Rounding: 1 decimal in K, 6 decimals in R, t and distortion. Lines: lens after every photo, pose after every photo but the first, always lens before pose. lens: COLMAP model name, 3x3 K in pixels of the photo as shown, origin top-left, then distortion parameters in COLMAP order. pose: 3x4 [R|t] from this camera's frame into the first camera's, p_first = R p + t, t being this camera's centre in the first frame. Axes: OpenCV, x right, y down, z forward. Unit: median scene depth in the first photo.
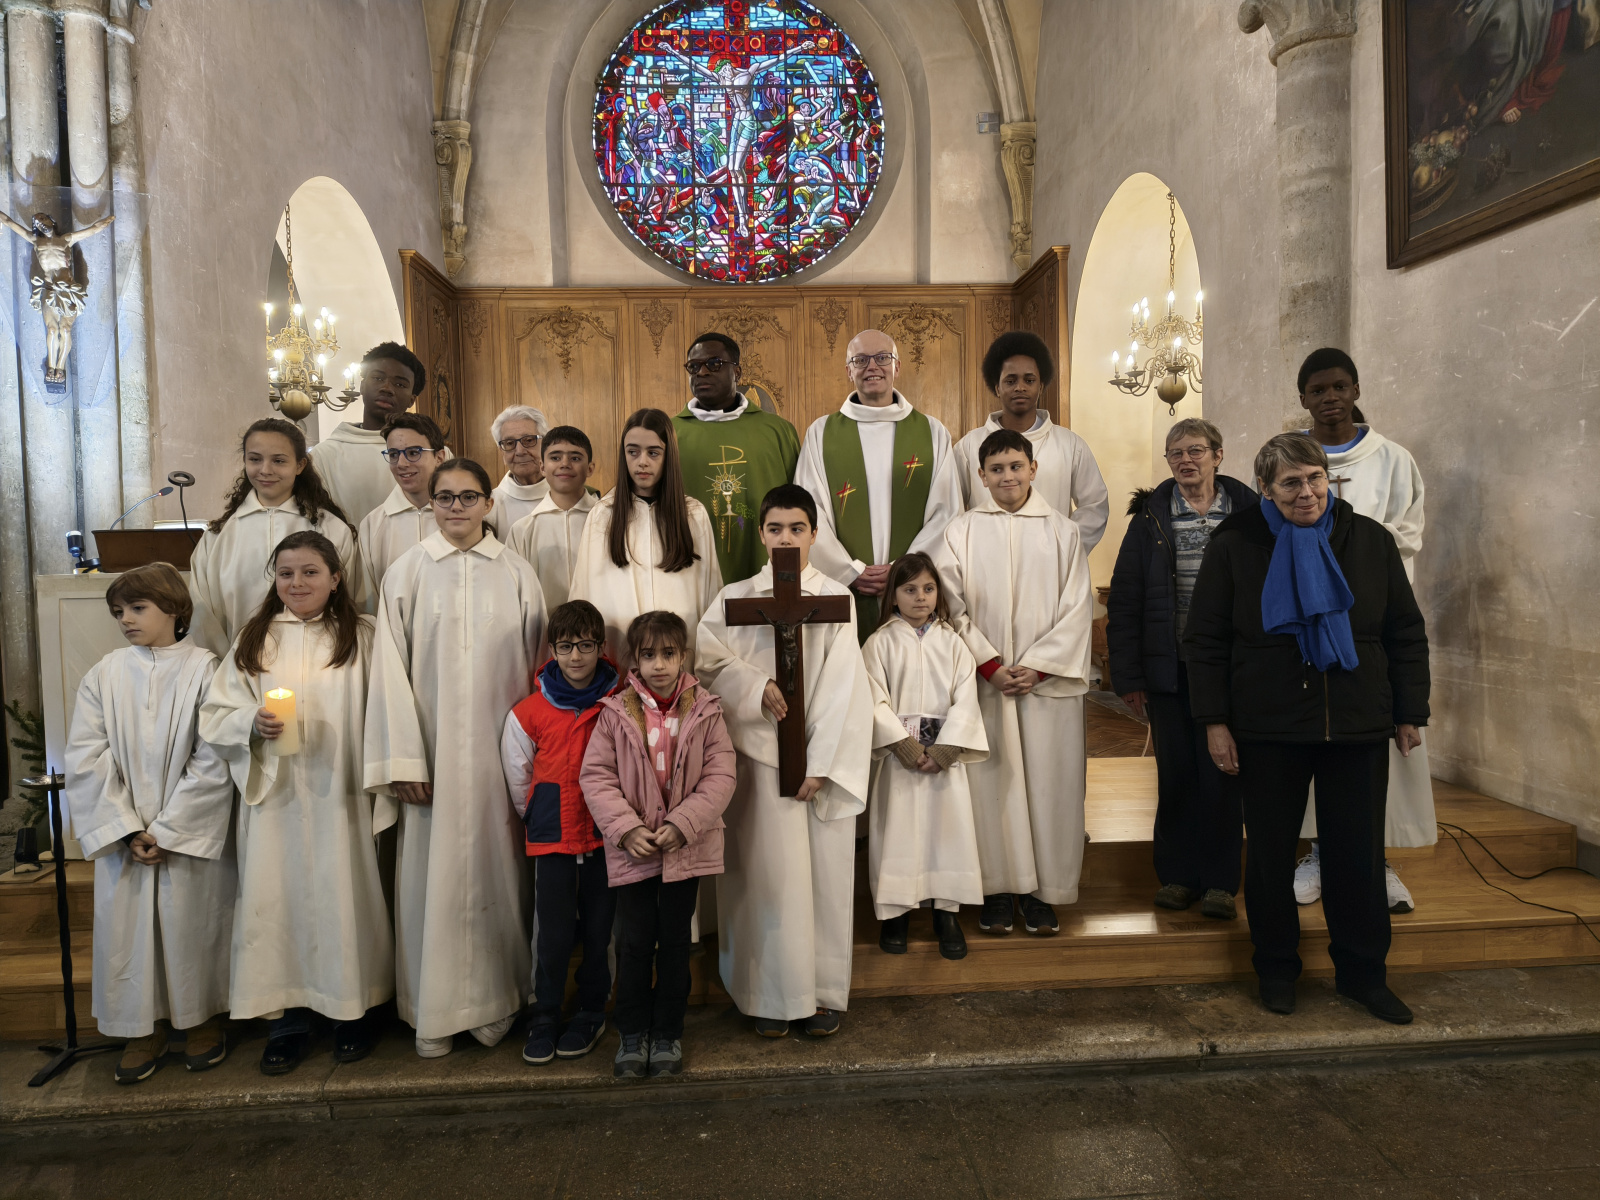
lens RADIAL K [[1110.3, 0, 800.0], [0, 1110.3, 600.0], [0, 0, 1]] dist [0.057368, -0.070543]
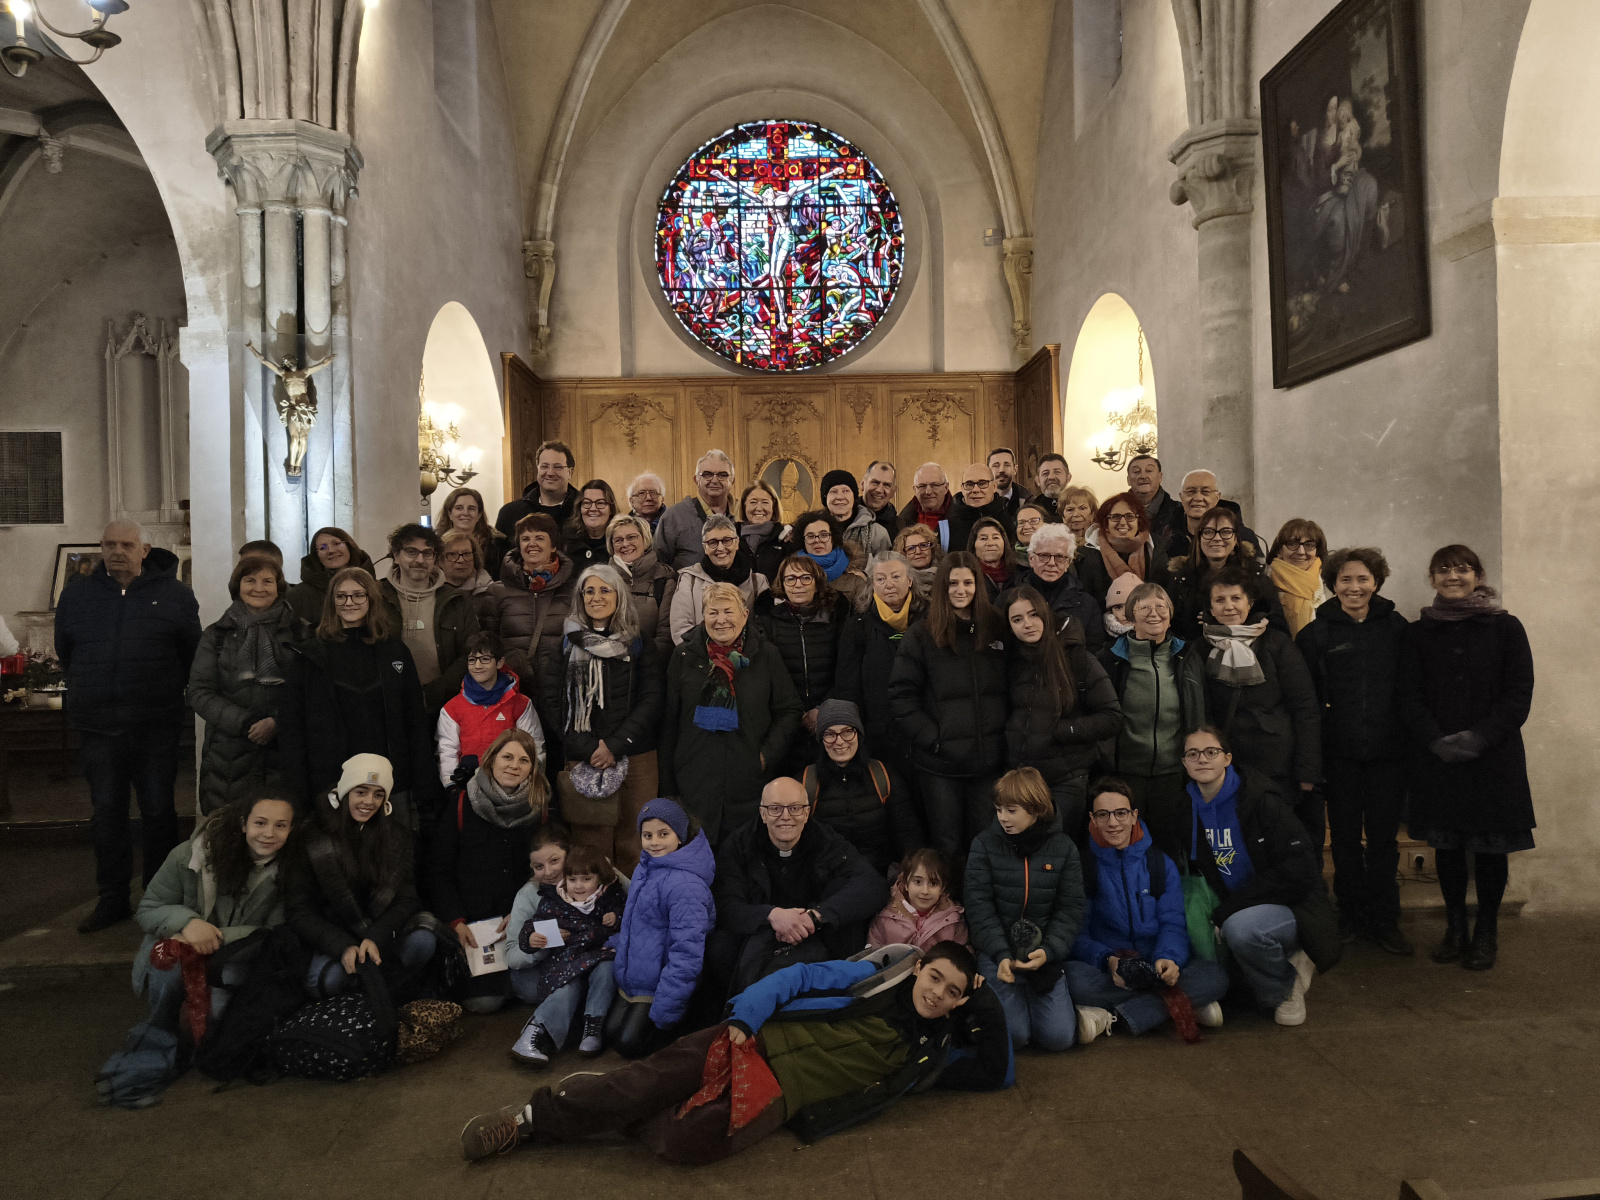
lens RADIAL K [[1113.0, 0, 809.5], [0, 1113.0, 611.0], [0, 0, 1]] dist [0.019153, -0.005689]
pose [[0.999896, -0.002570, -0.014213, -0.007872], [0.001997, 0.999190, -0.040186, 0.011300], [0.014305, 0.040153, 0.999091, -0.149579]]
